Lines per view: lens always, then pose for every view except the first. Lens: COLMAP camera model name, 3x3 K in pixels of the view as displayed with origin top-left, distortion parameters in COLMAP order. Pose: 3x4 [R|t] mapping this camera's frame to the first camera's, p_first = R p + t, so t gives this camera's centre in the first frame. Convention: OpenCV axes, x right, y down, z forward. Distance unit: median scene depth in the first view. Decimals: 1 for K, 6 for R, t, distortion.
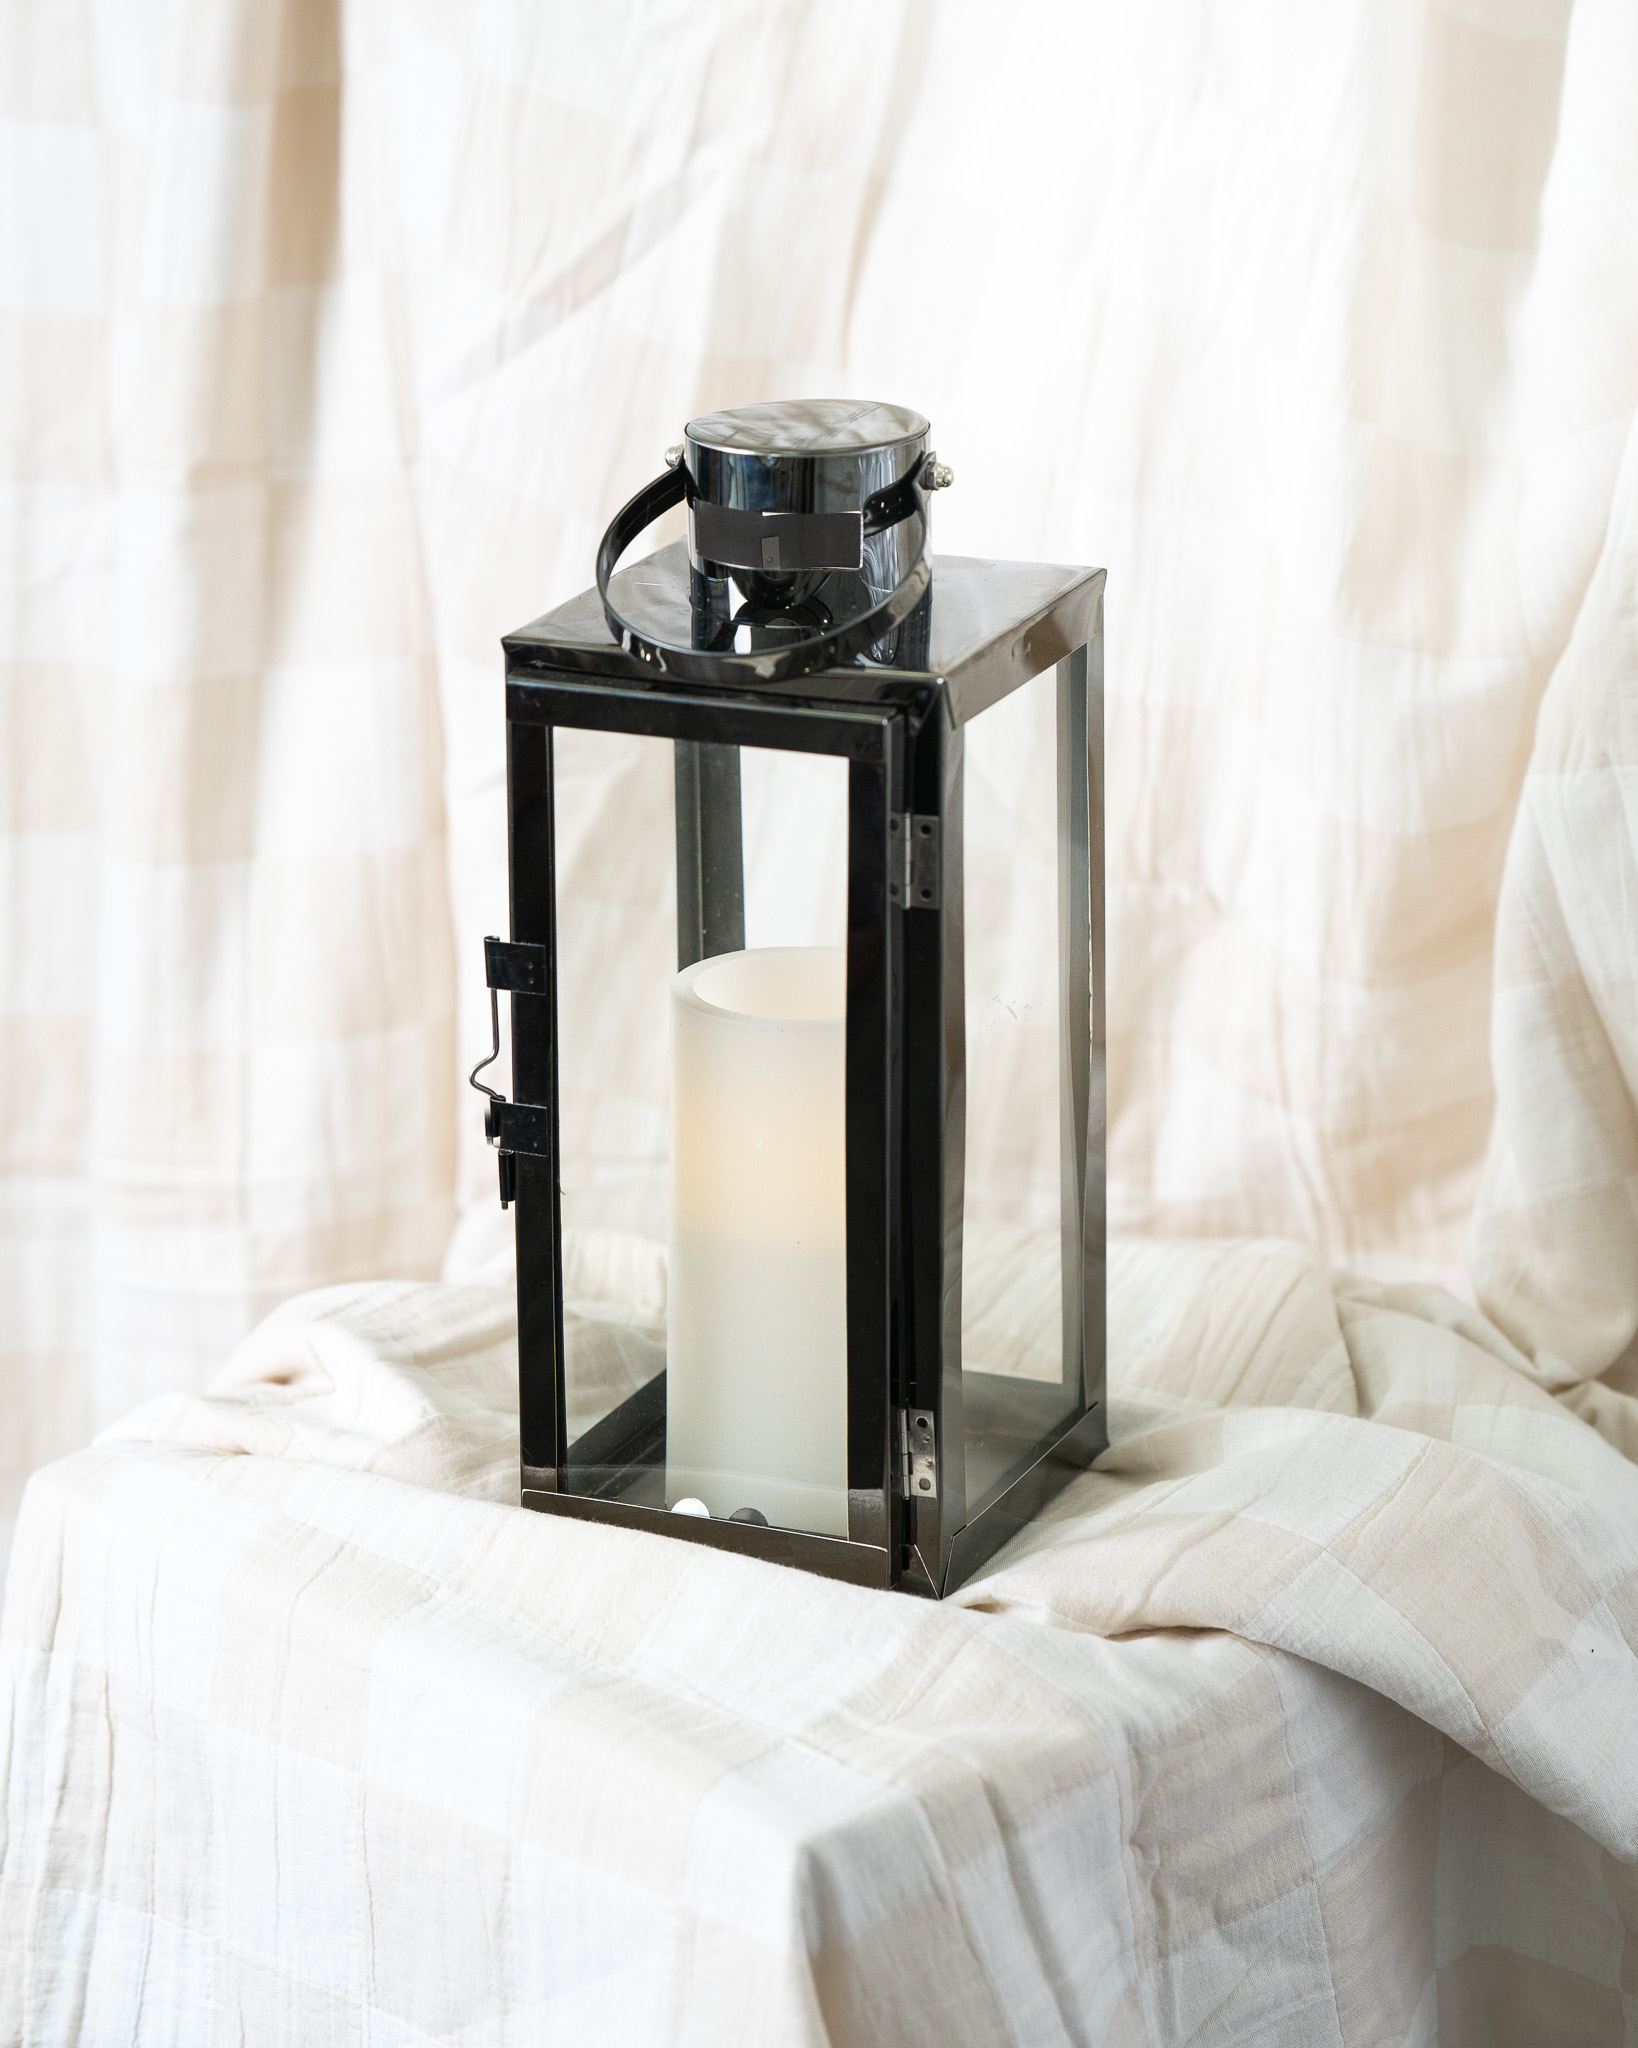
lens RADIAL K [[6237.2, 0, 853.2], [0, 6237.2, 972.5], [0, 0, 1]] dist [0.891065, 0.658109]
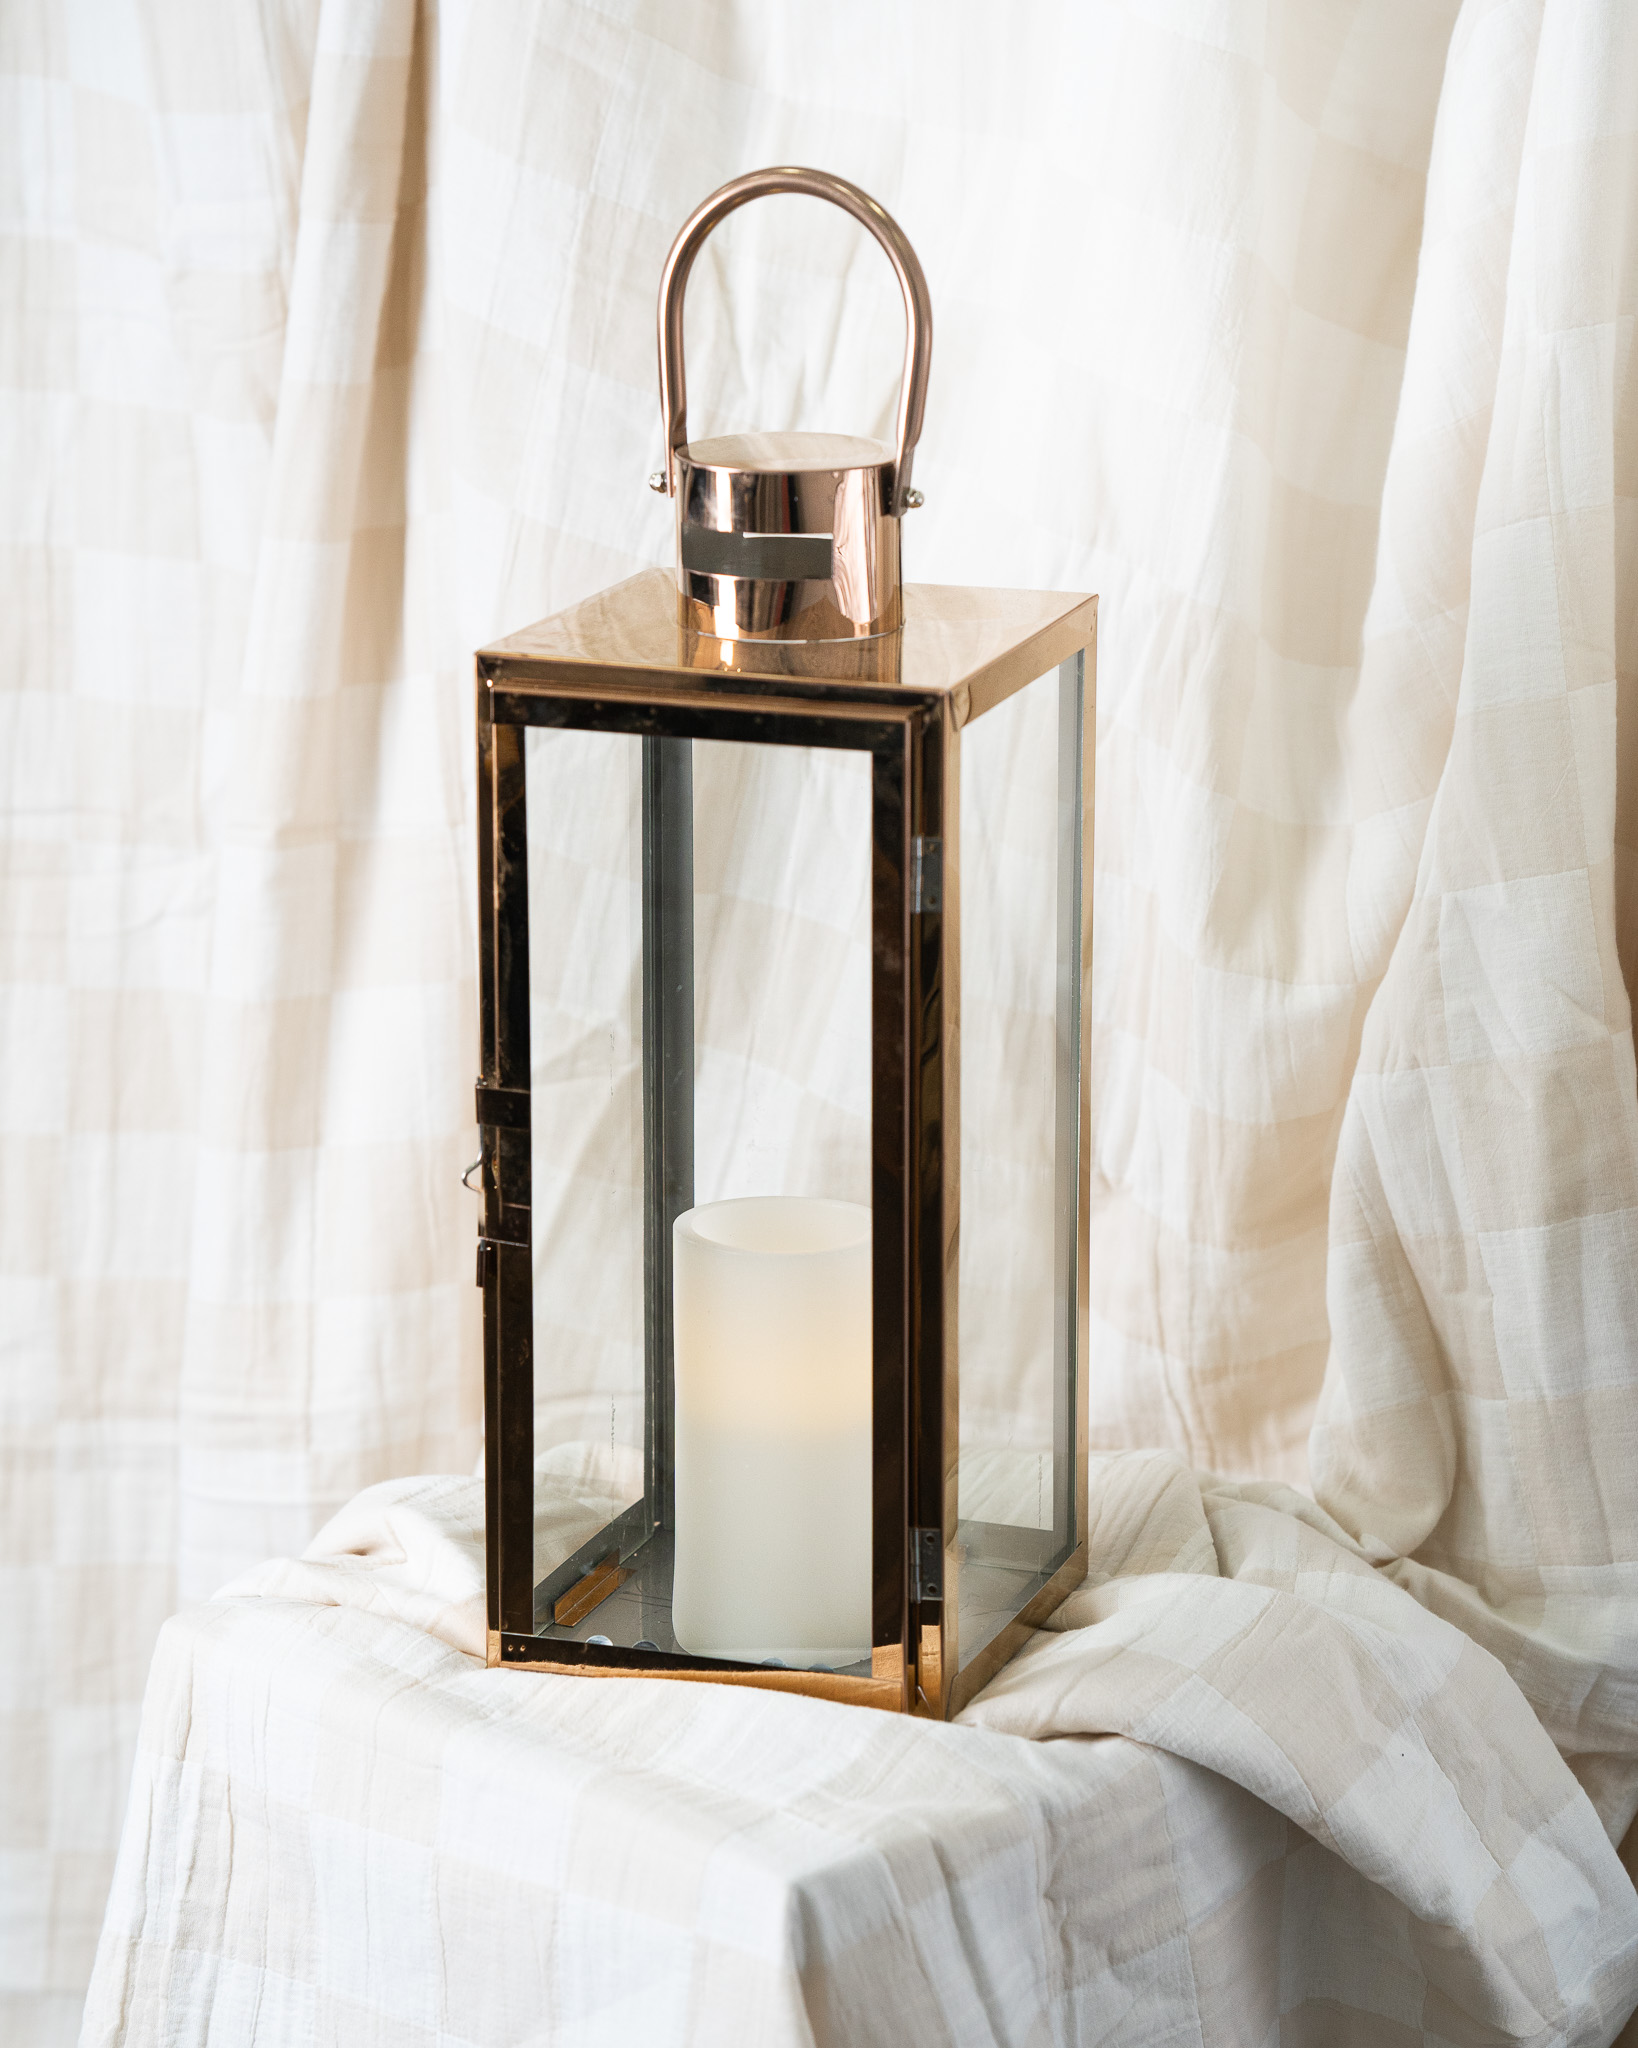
lens RADIAL K [[5945.7, 0, 903.1], [0, 5945.7, 1109.8], [0, 0, 1]] dist [0.985807, 0.672573]
pose [[0.999528, 0.006495, 0.030012, -0.020355], [-0.005247, 0.999125, -0.041500, 0.027022], [-0.030255, 0.041323, 0.998688, -0.202789]]
